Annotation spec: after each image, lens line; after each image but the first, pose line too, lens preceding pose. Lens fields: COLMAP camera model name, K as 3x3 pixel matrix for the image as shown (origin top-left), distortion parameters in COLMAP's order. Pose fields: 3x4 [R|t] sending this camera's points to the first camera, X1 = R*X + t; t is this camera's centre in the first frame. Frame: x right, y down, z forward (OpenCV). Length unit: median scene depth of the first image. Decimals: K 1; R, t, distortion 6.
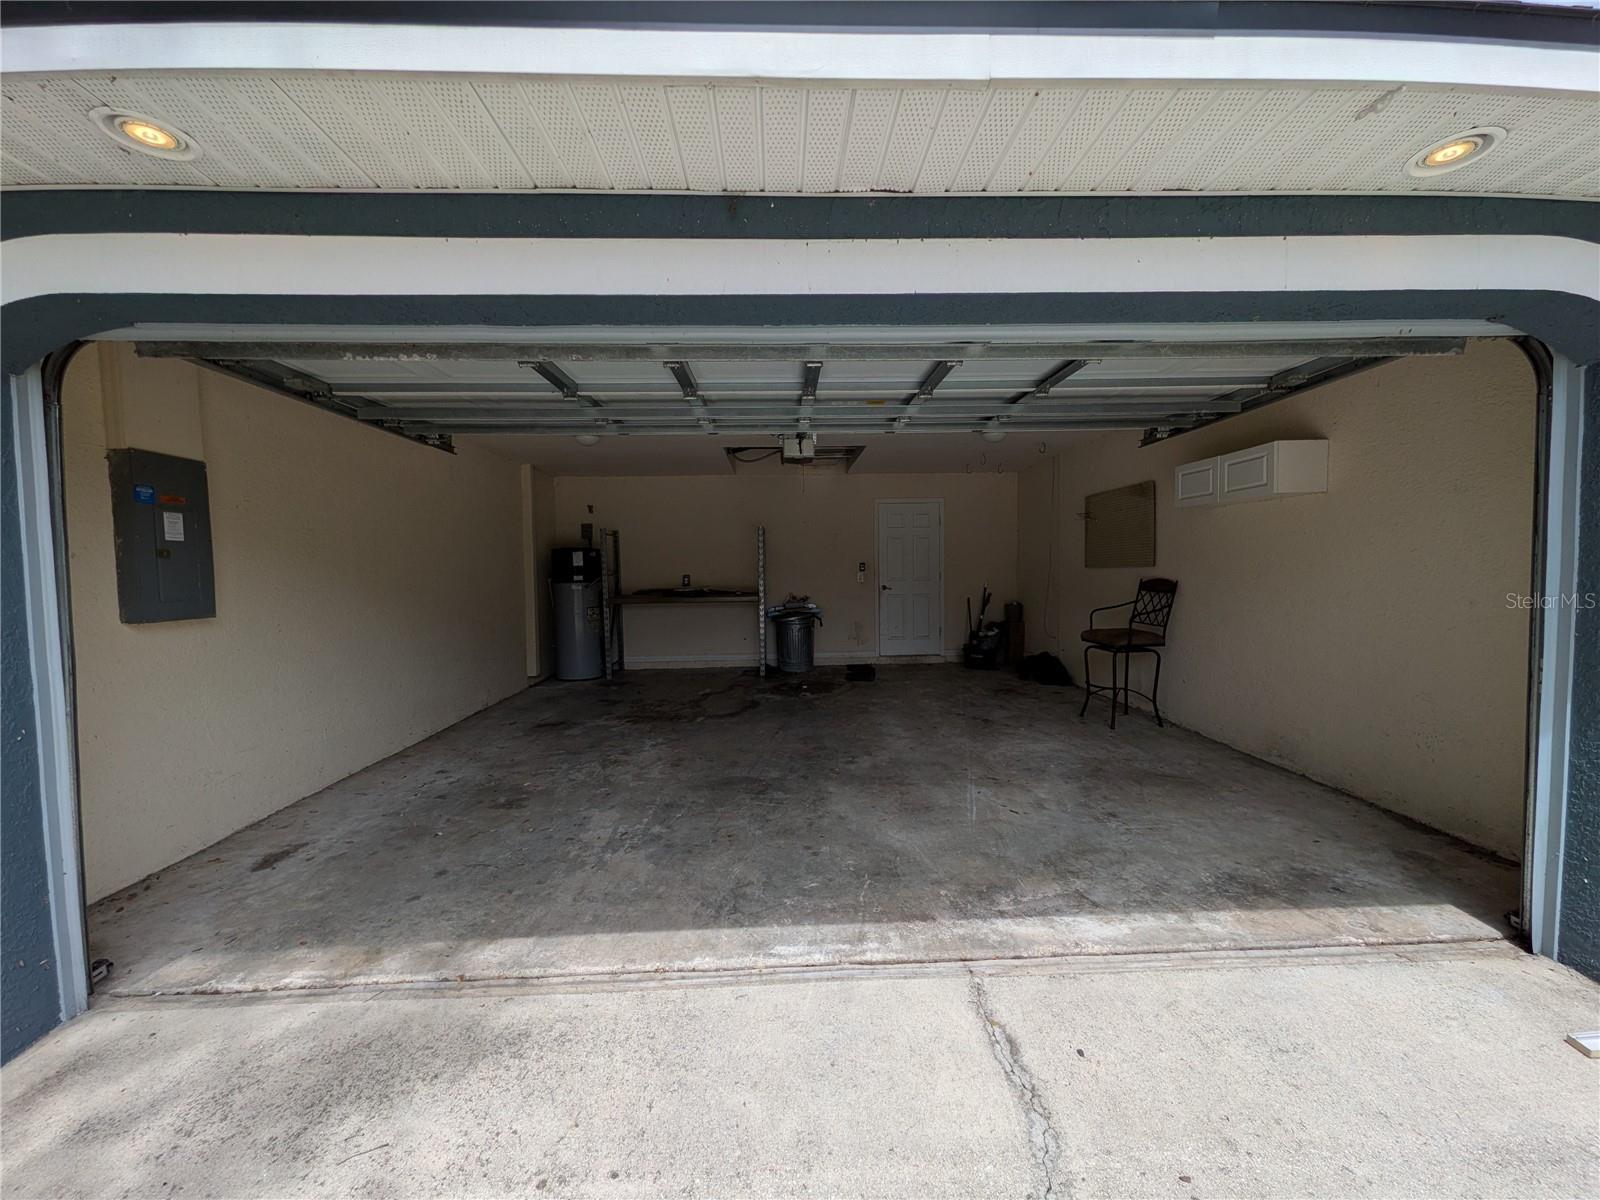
lens RADIAL K [[630.1, 0, 800.6], [0, 630.1, 598.7], [0, 0, 1]] dist [0.003319, -0.000597]
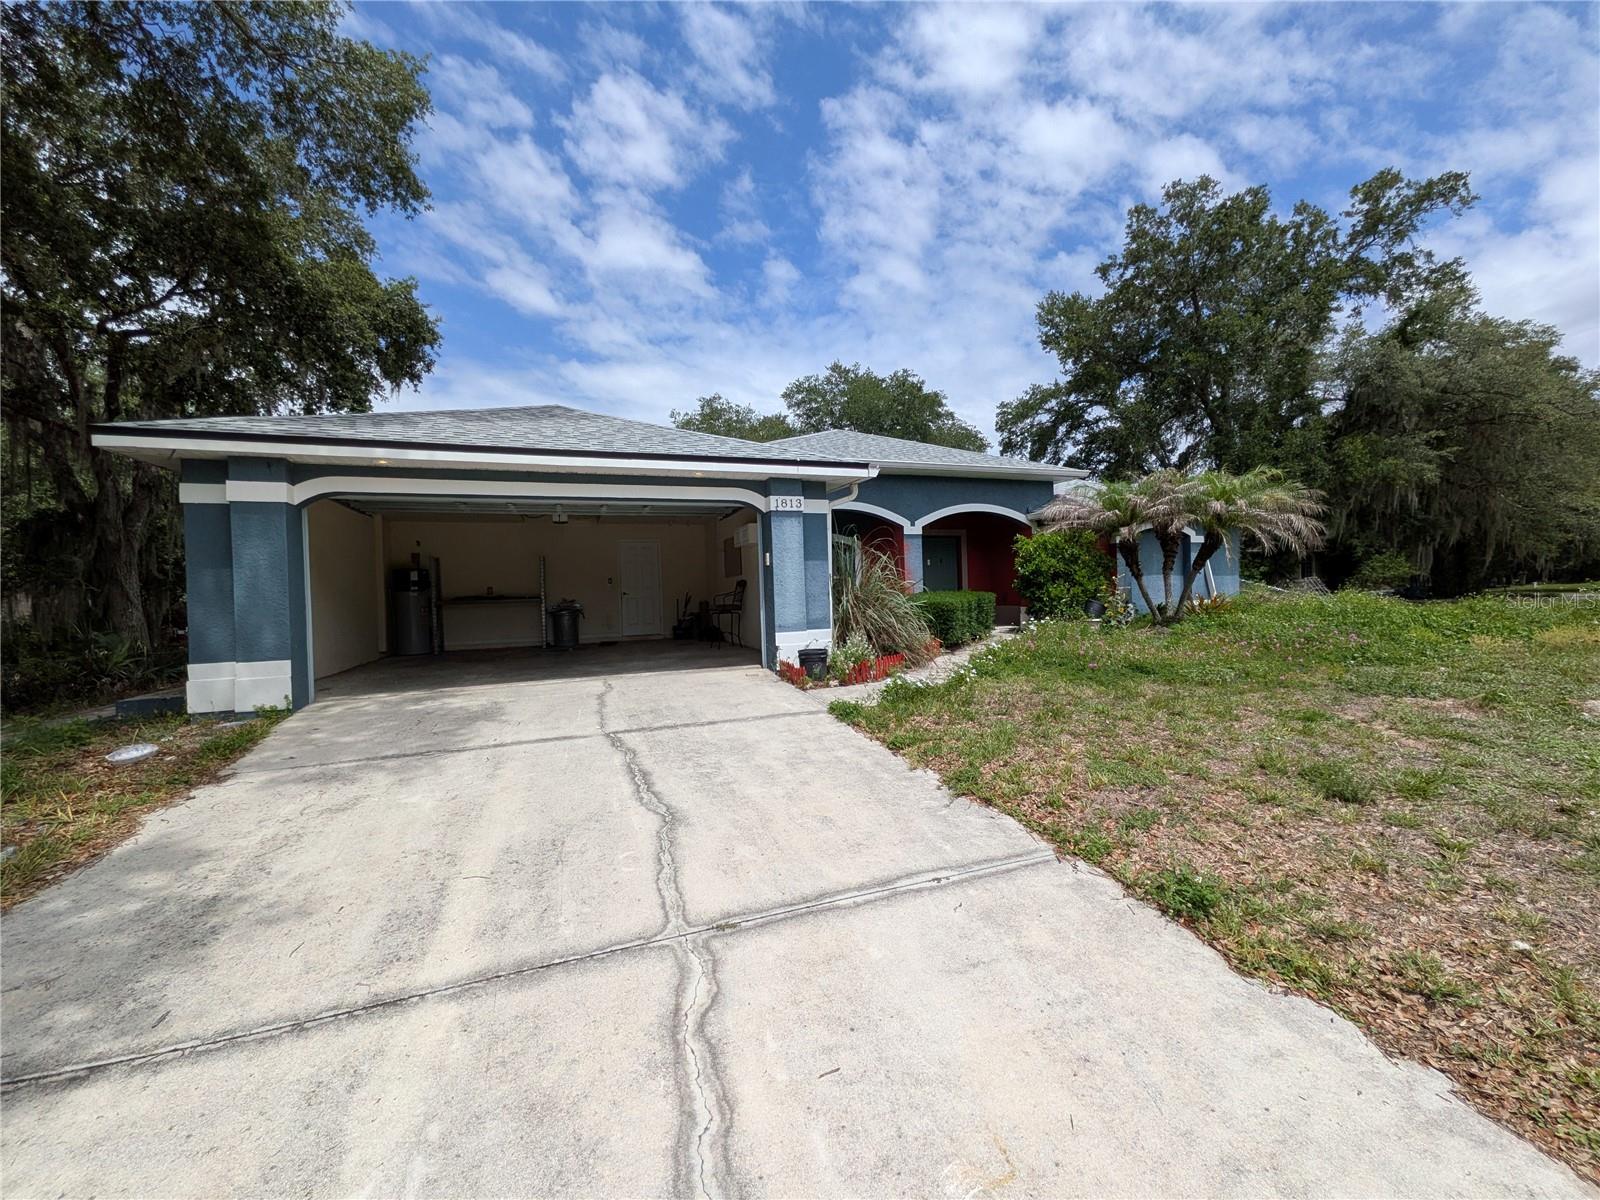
lens RADIAL K [[630.1, 0, 798.4], [0, 630.1, 597.3], [0, 0, 1]] dist [0.003319, -0.000597]
pose [[0.947293, -0.014753, 0.320029, 0.038685], [0.030829, 0.998501, -0.045224, 0.080893], [-0.318882, 0.052707, 0.946328, -0.691936]]
